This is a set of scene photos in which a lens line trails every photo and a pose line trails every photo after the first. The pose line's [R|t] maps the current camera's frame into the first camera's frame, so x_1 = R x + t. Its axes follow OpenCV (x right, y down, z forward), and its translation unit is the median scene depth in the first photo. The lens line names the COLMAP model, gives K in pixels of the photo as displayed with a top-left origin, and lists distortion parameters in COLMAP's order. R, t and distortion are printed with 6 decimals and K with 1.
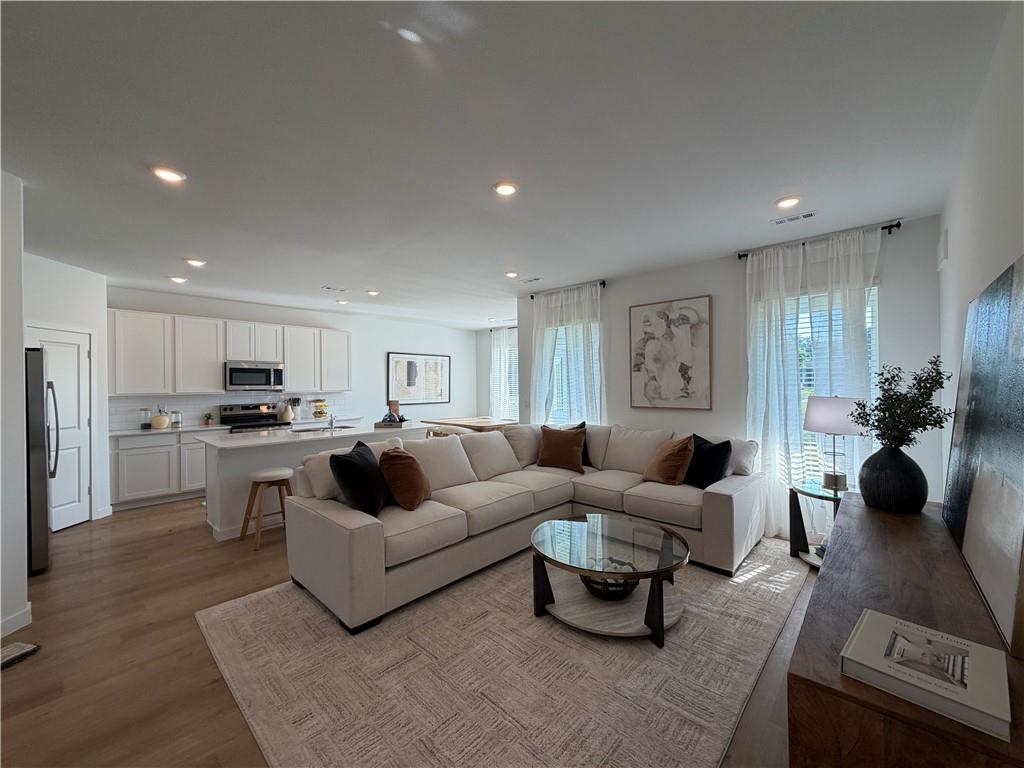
lens RADIAL K [[405.5, 0, 512.6], [0, 405.5, 383.0], [0, 0, 1]] dist [-0.001045, 0.001199]
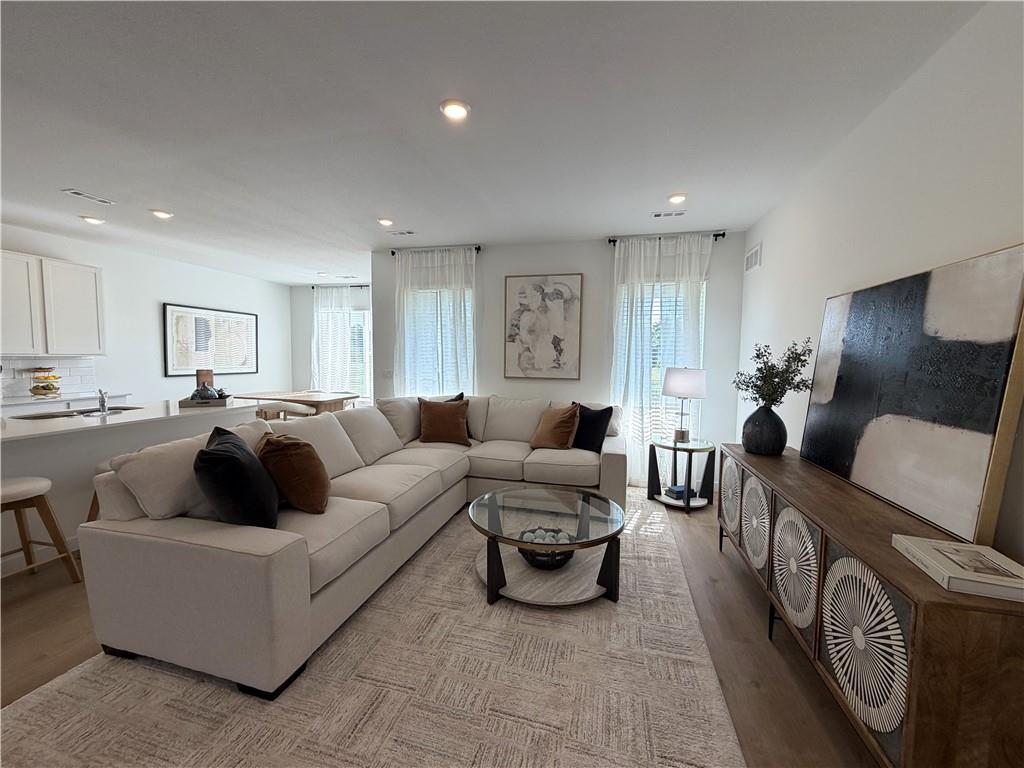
lens RADIAL K [[405.5, 0, 511.0], [0, 405.5, 382.1], [0, 0, 1]] dist [-0.001045, 0.001199]
pose [[0.882824, -0.009029, 0.469618, -0.224291], [-0.023531, 0.997710, 0.063416, 0.009068], [-0.469115, -0.067036, 0.880589, 0.138880]]
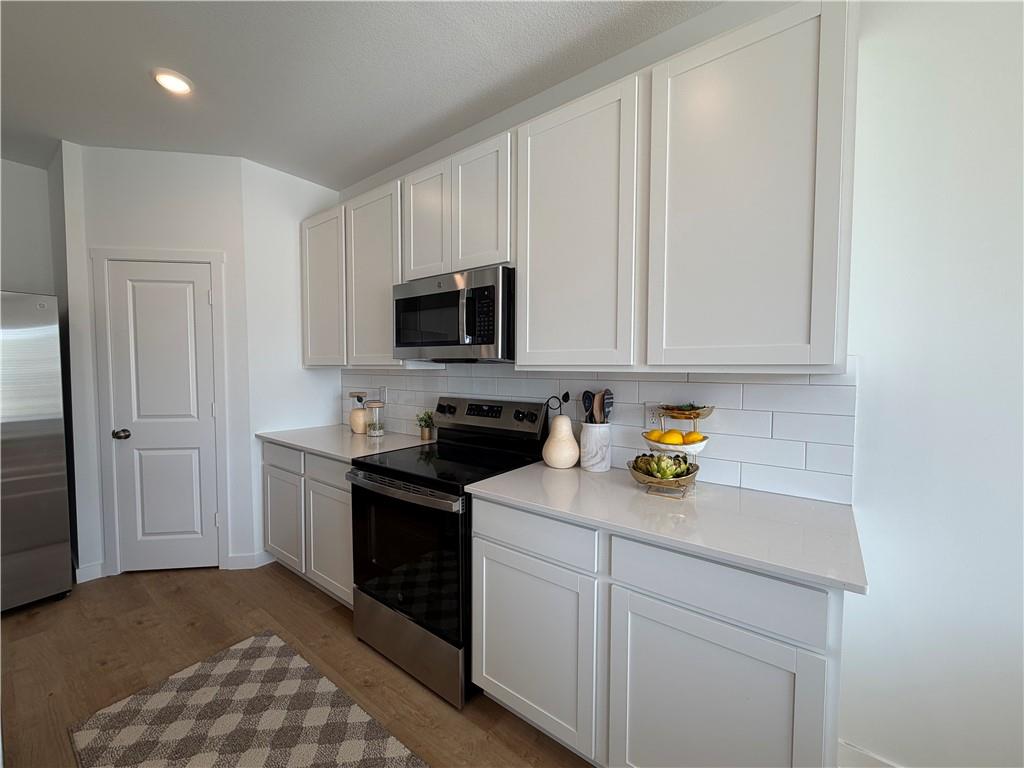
lens RADIAL K [[405.5, 0, 511.1], [0, 405.5, 385.4], [0, 0, 1]] dist [-0.001045, 0.001199]
pose [[0.079505, 0.050723, -0.995543, -0.494374], [-0.000964, 0.998708, 0.050807, 0.034655], [0.996834, -0.003079, 0.079451, 1.699729]]
